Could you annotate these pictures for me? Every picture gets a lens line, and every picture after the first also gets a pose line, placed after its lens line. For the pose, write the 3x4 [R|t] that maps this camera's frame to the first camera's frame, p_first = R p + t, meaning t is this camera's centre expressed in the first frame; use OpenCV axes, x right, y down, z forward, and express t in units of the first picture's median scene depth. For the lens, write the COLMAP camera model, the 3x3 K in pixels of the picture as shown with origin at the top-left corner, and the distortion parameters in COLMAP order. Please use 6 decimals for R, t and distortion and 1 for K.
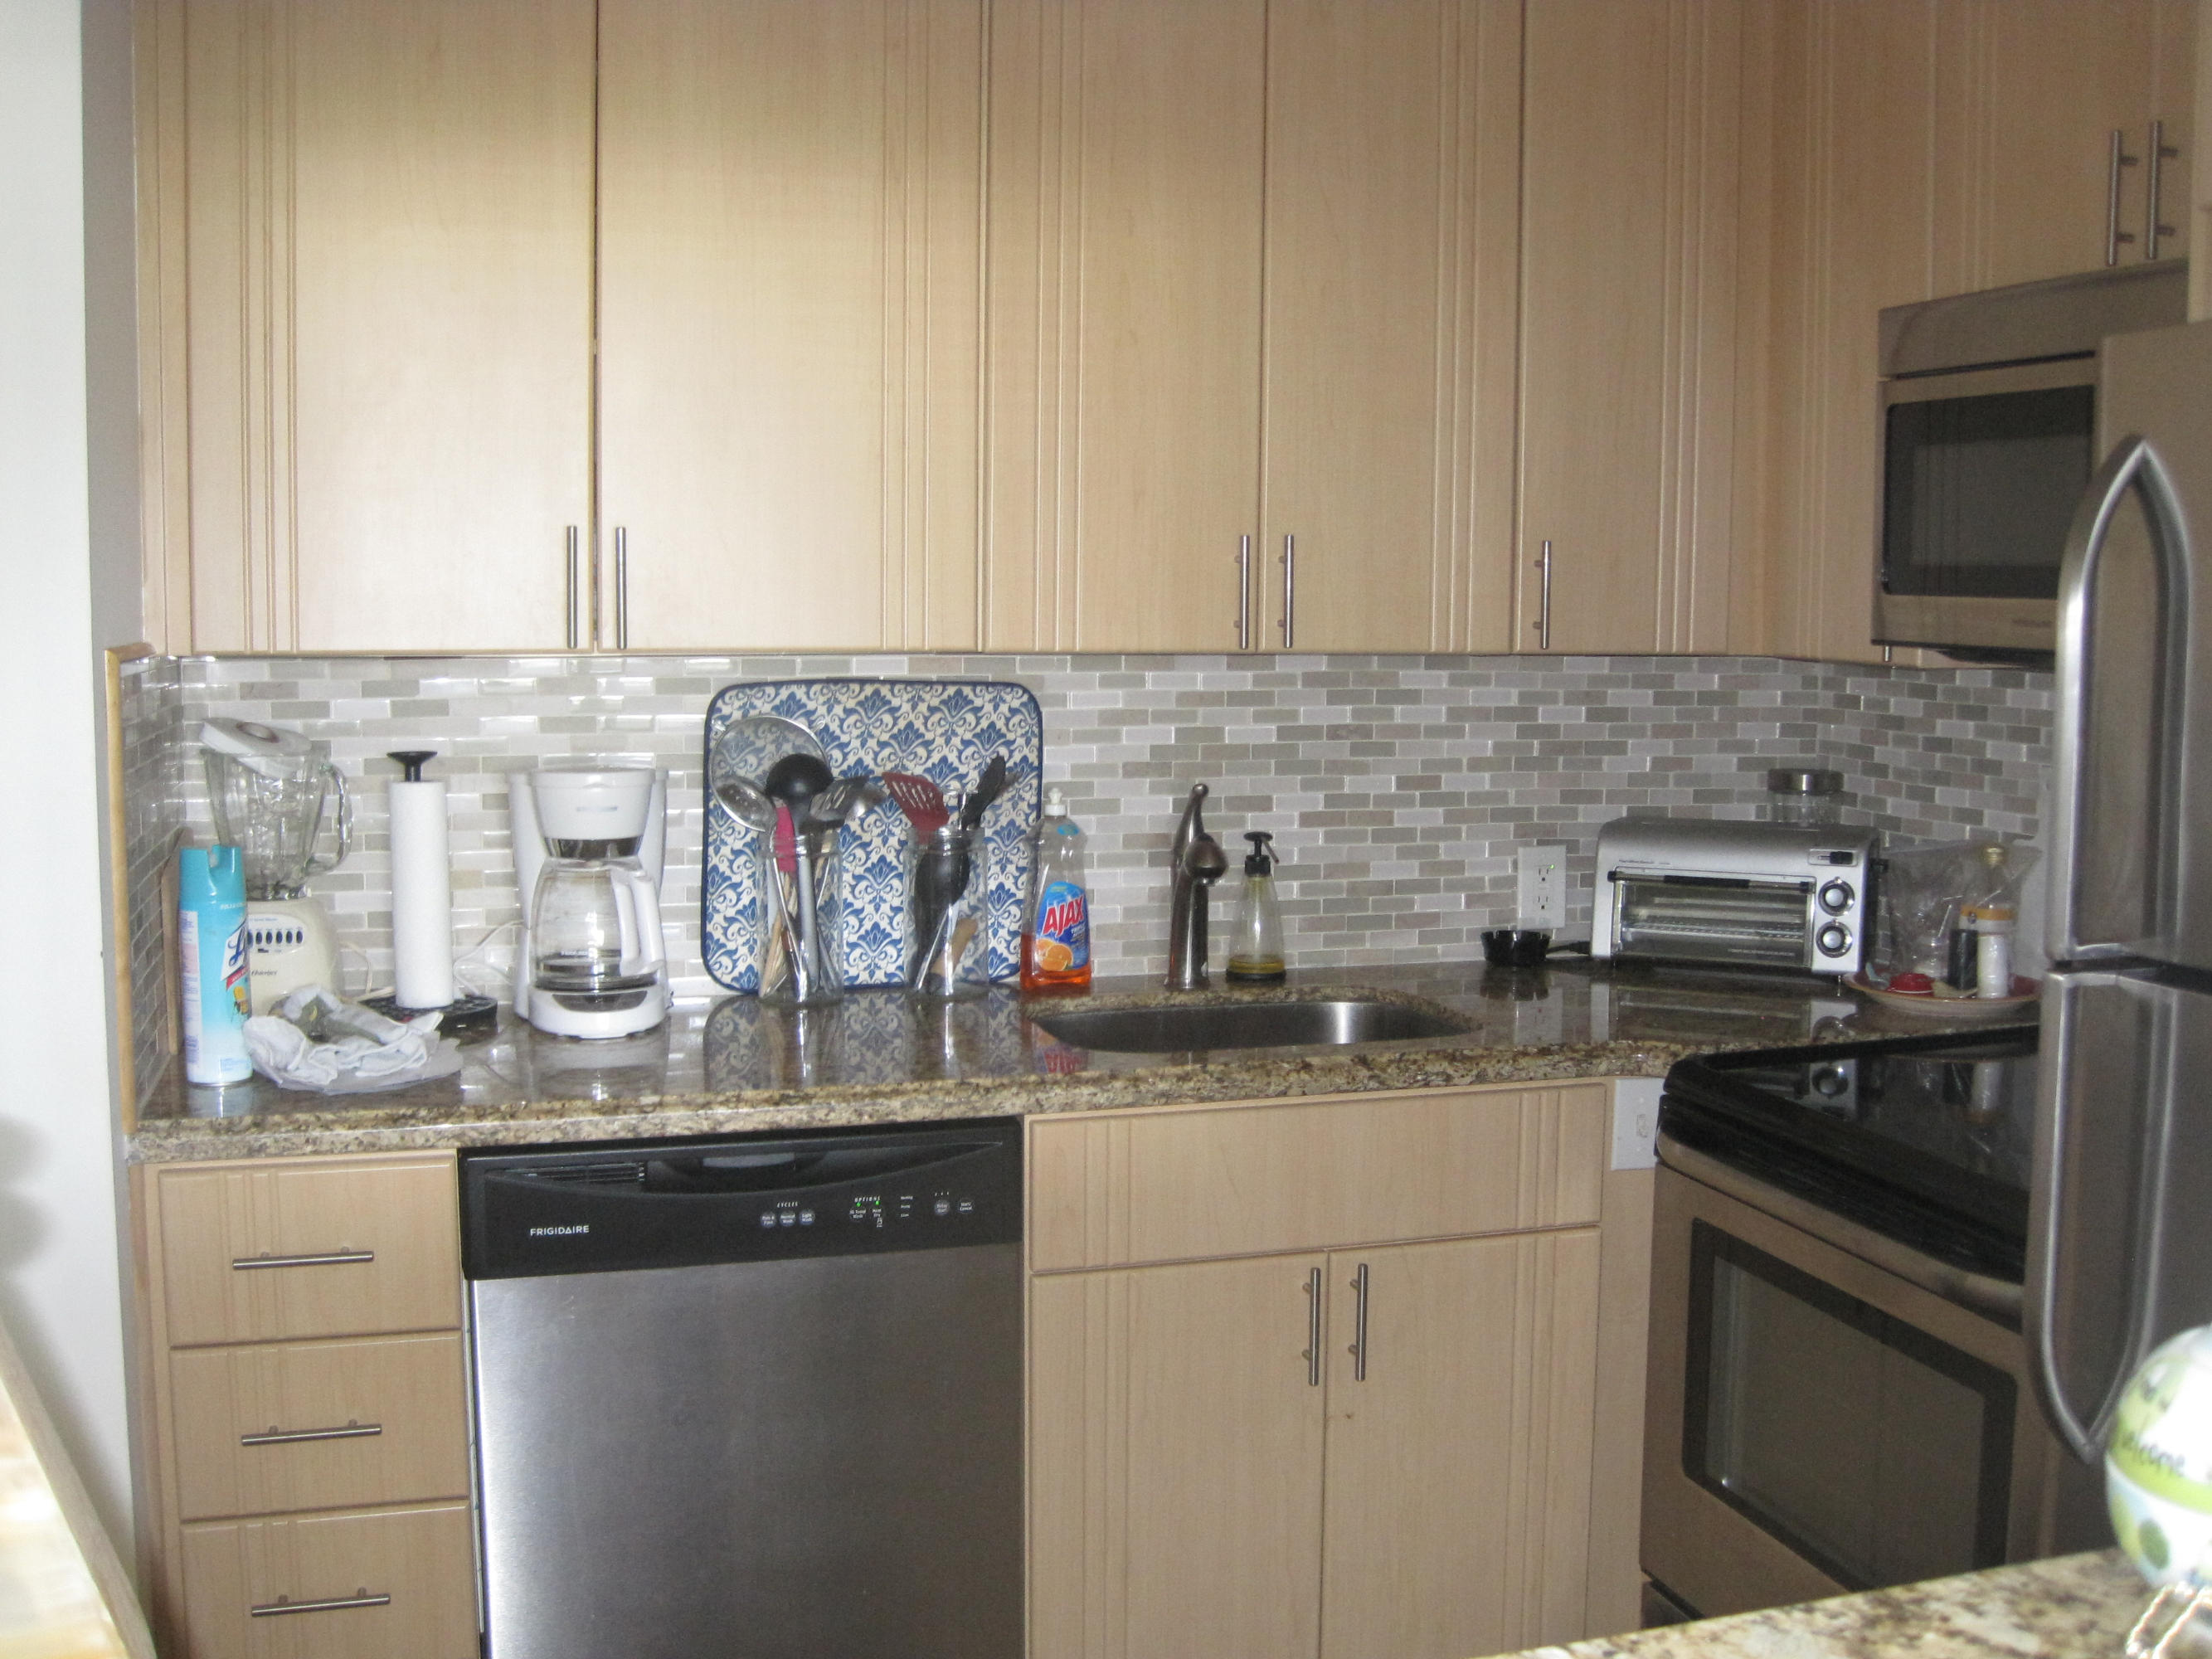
lens RADIAL K [[2287.0, 0, 1113.1], [0, 2287.0, 816.4], [0, 0, 1]] dist [-0.134017, 0.000000]
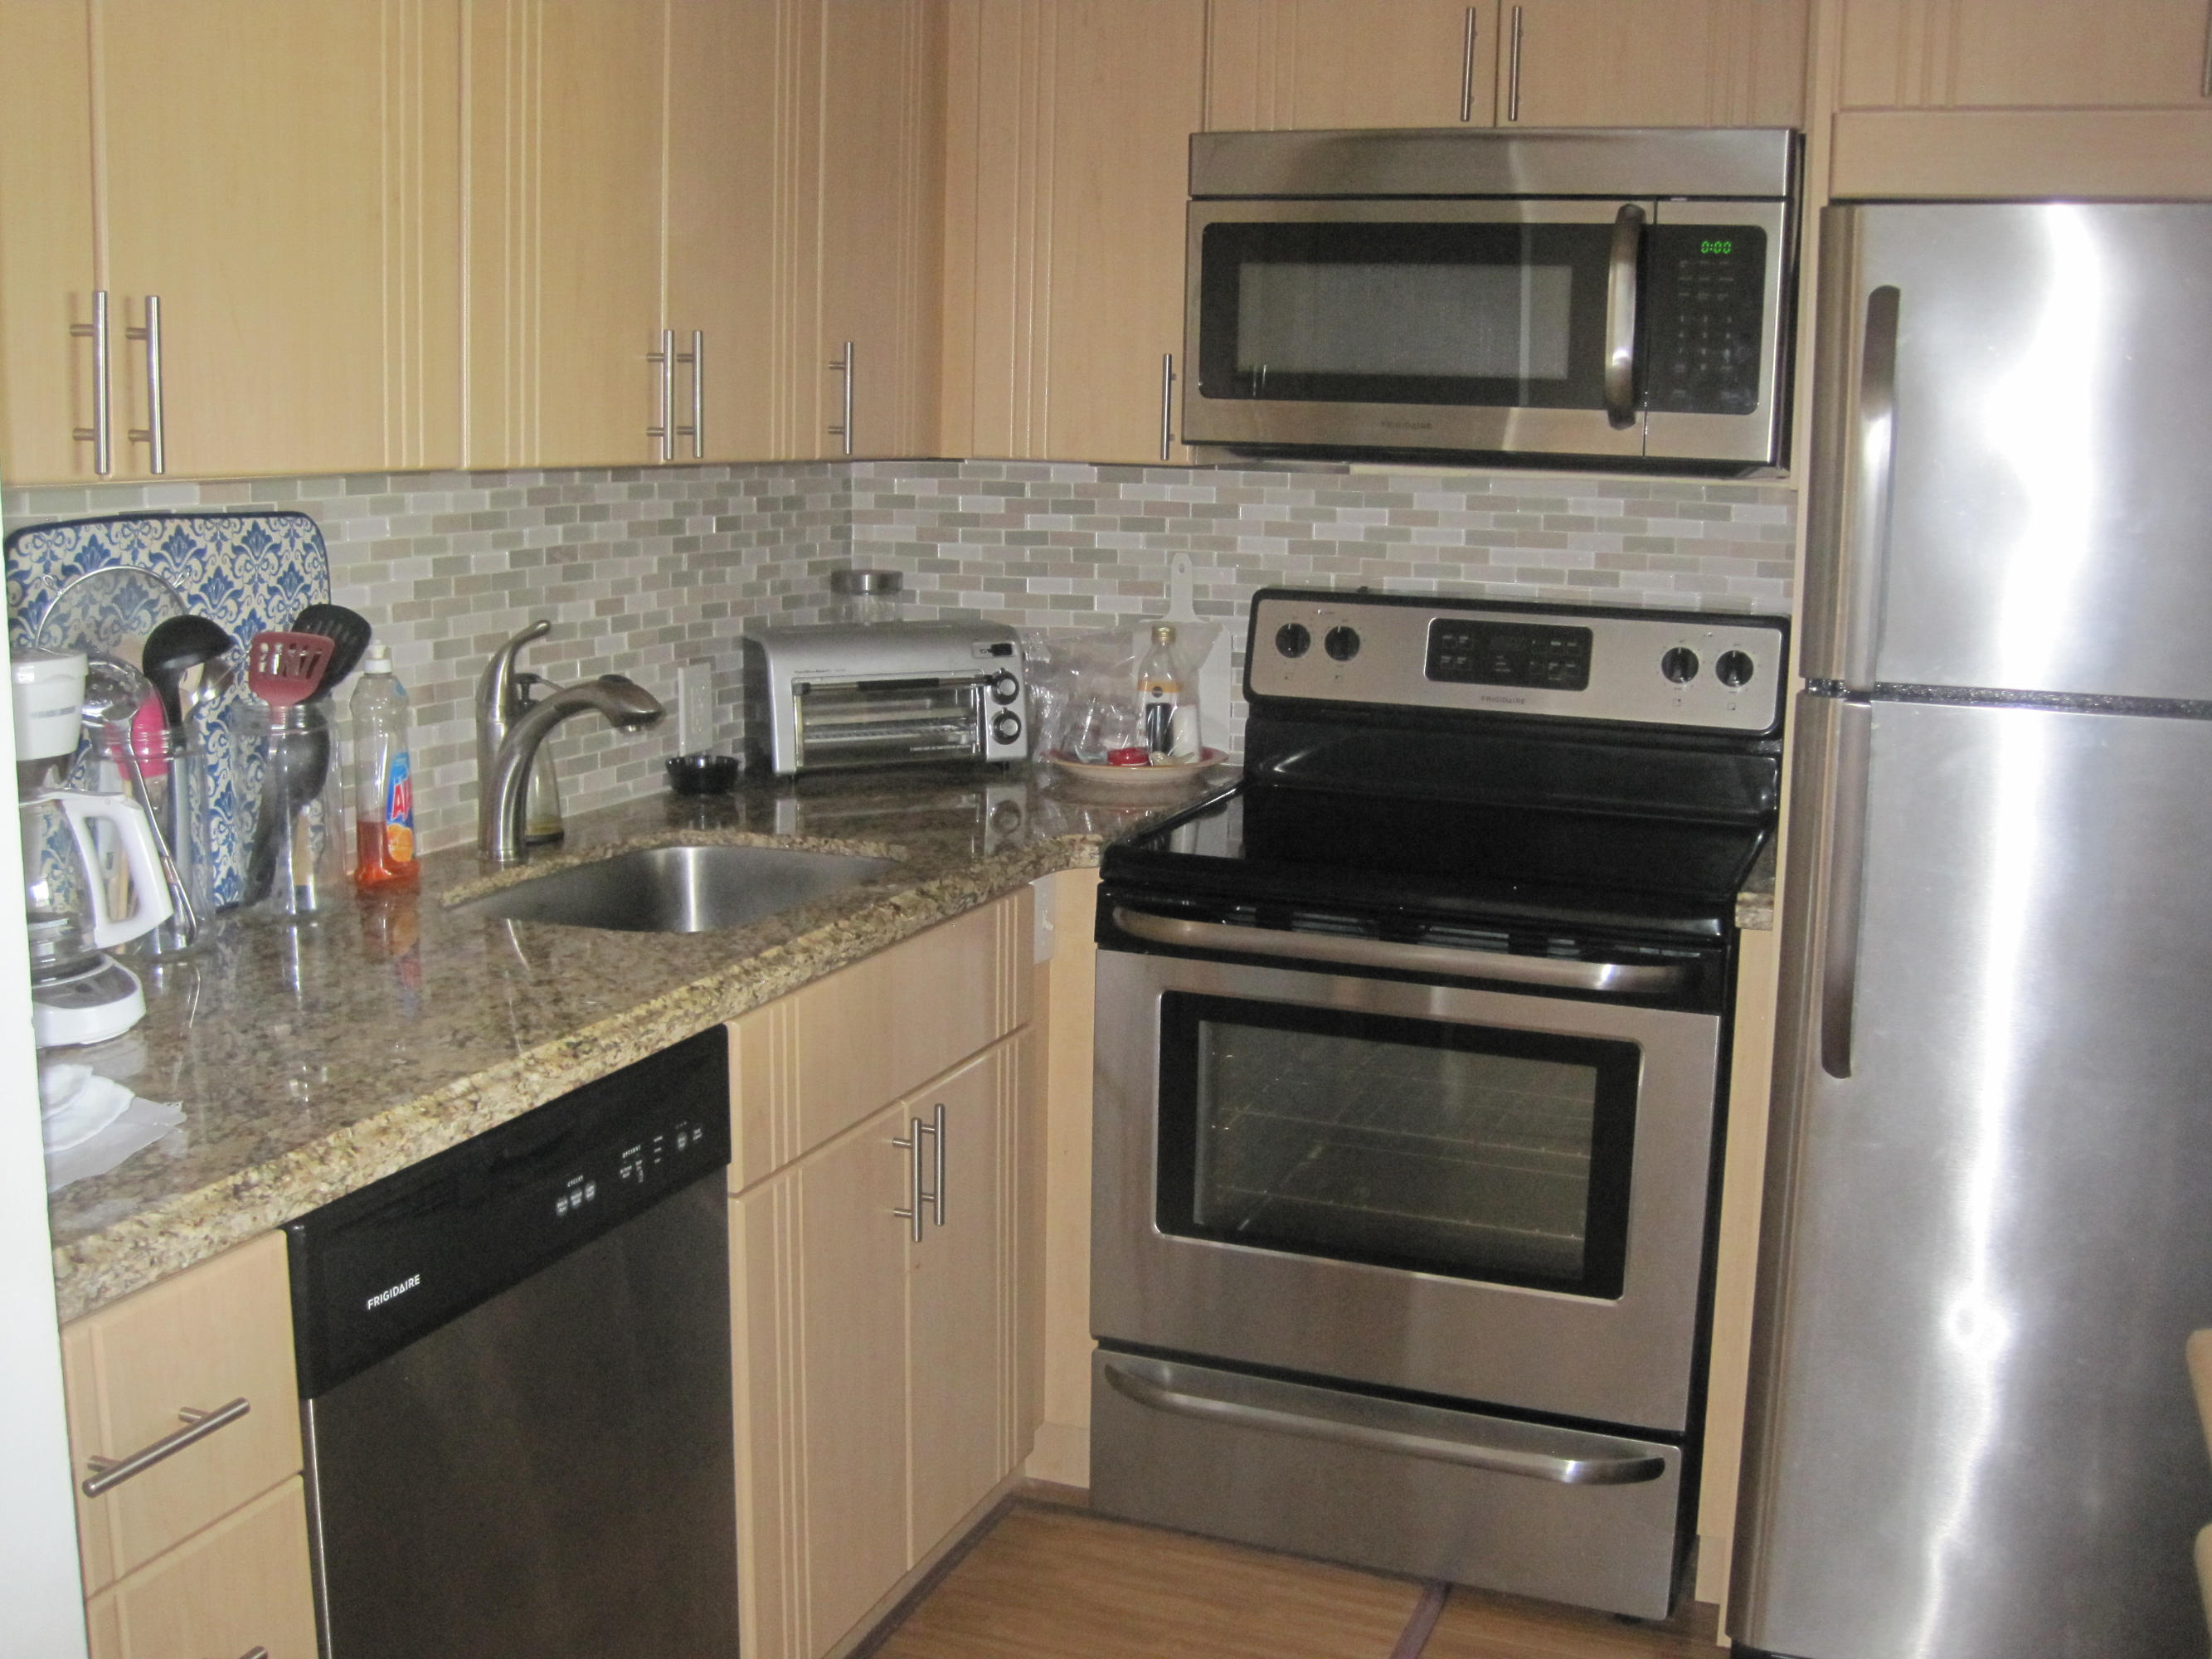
lens RADIAL K [[2287.0, 0, 1091.5], [0, 2287.0, 822.0], [0, 0, 1]] dist [-0.134017, 0.000000]
pose [[0.621981, -0.134754, 0.771350, -0.490331], [0.068429, 0.990666, 0.117891, -0.024969], [-0.780037, -0.020543, 0.625396, 0.299285]]
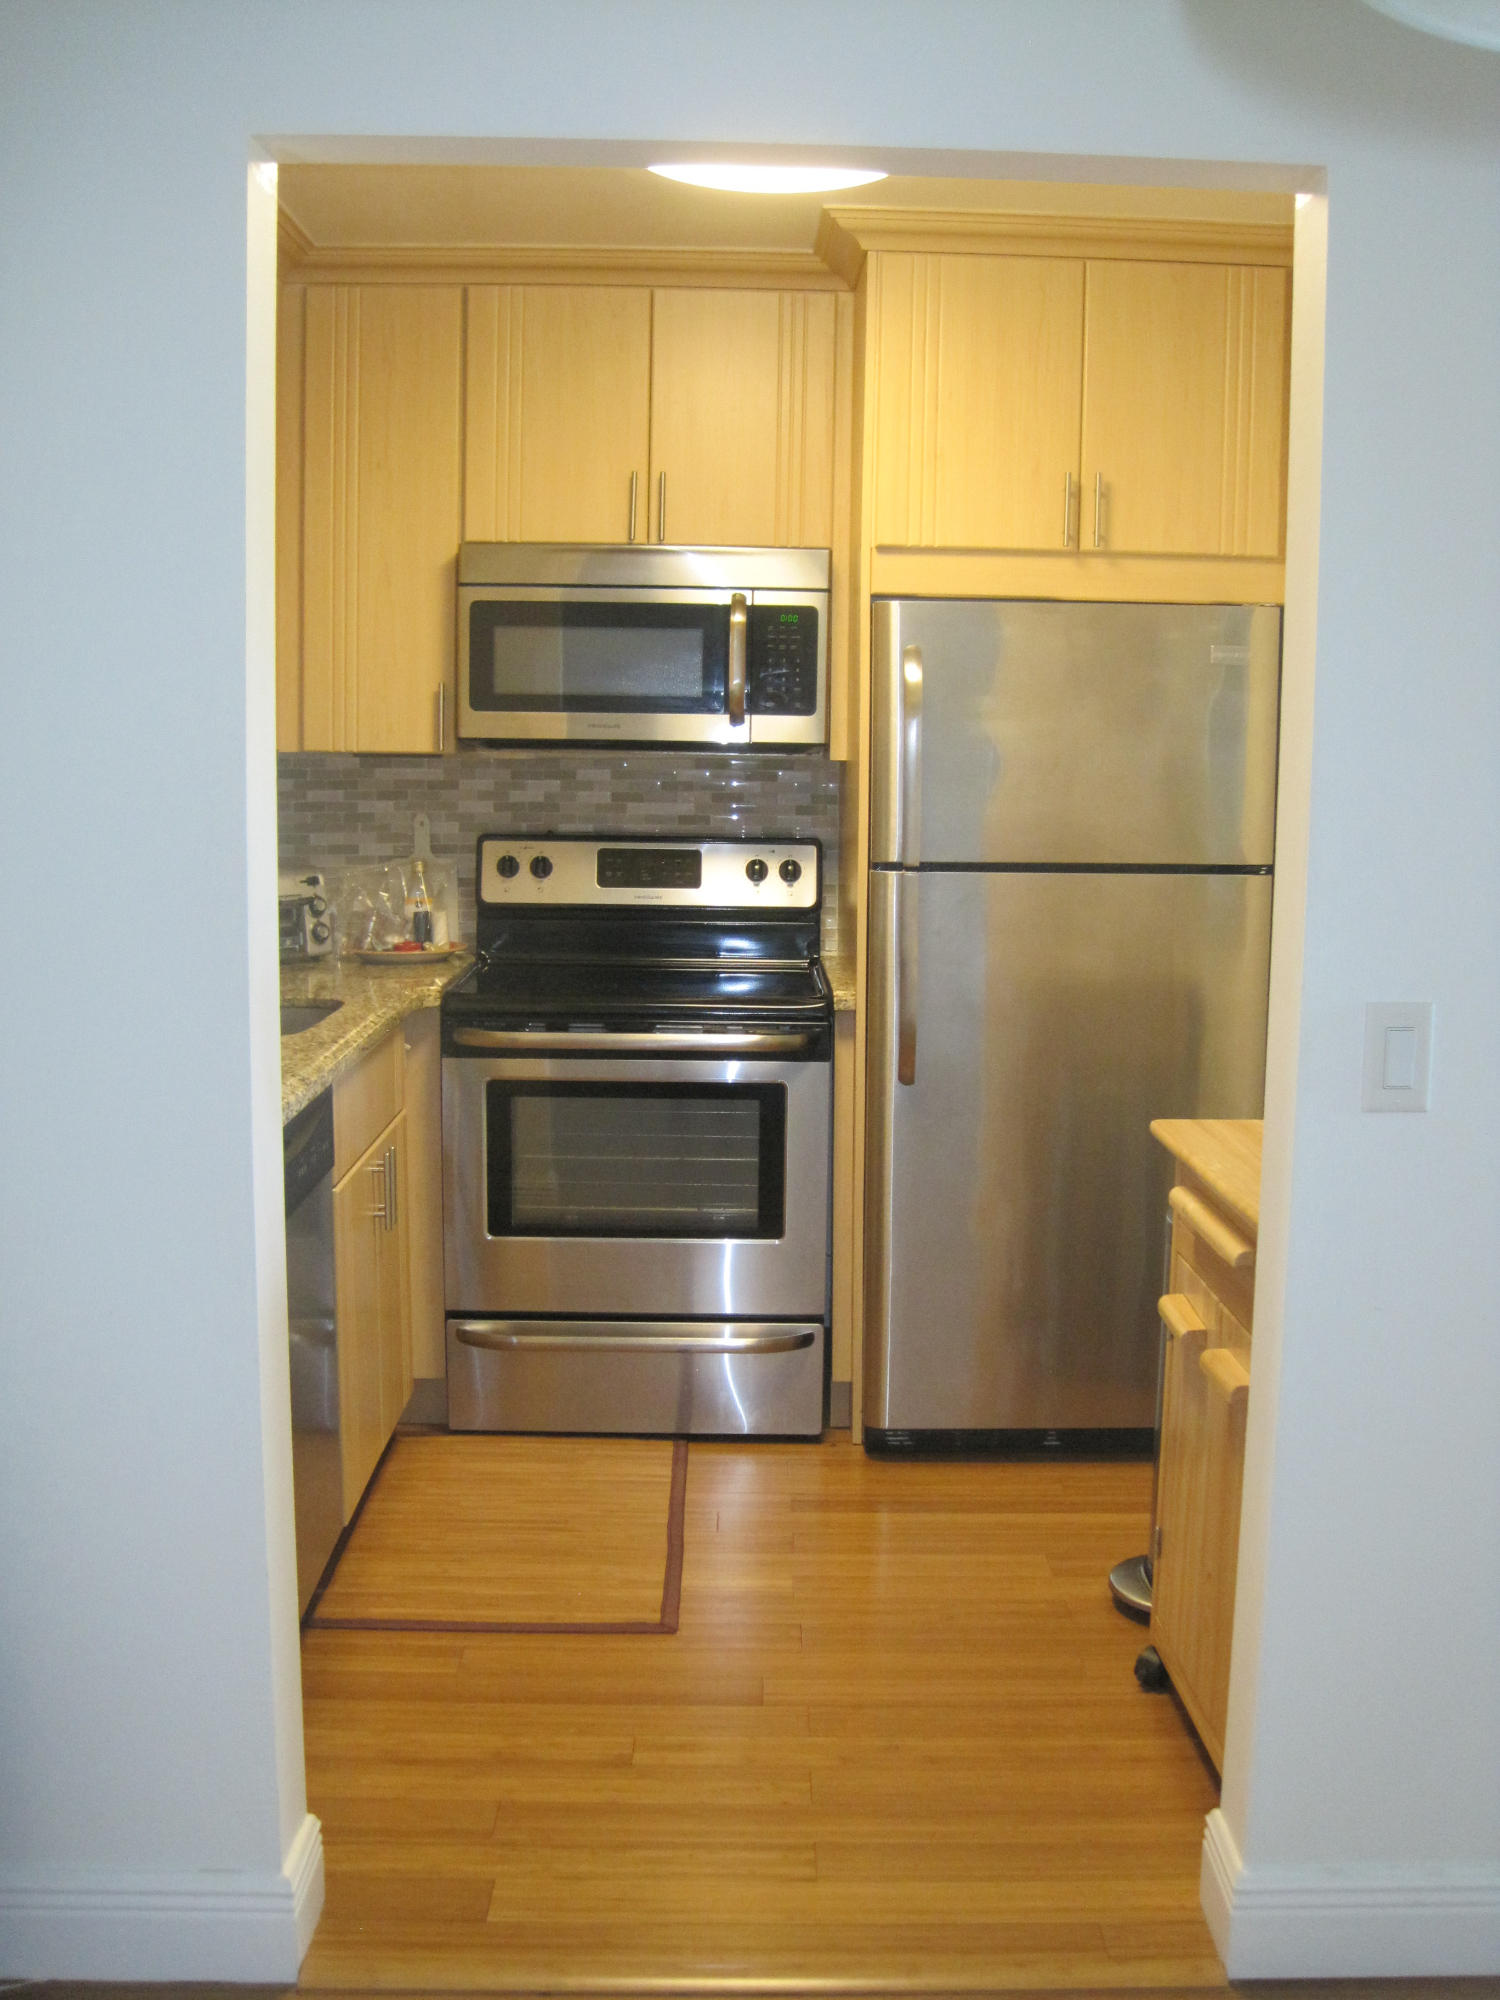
lens RADIAL K [[2067.7, 0, 749.7], [0, 2067.7, 1014.7], [0, 0, 1]] dist [-0.134017, 0.000000]
pose [[0.280374, -0.135470, 0.950283, -0.968319], [0.091142, 0.989275, 0.114138, -0.024884], [-0.955554, 0.054610, 0.289714, 0.303648]]
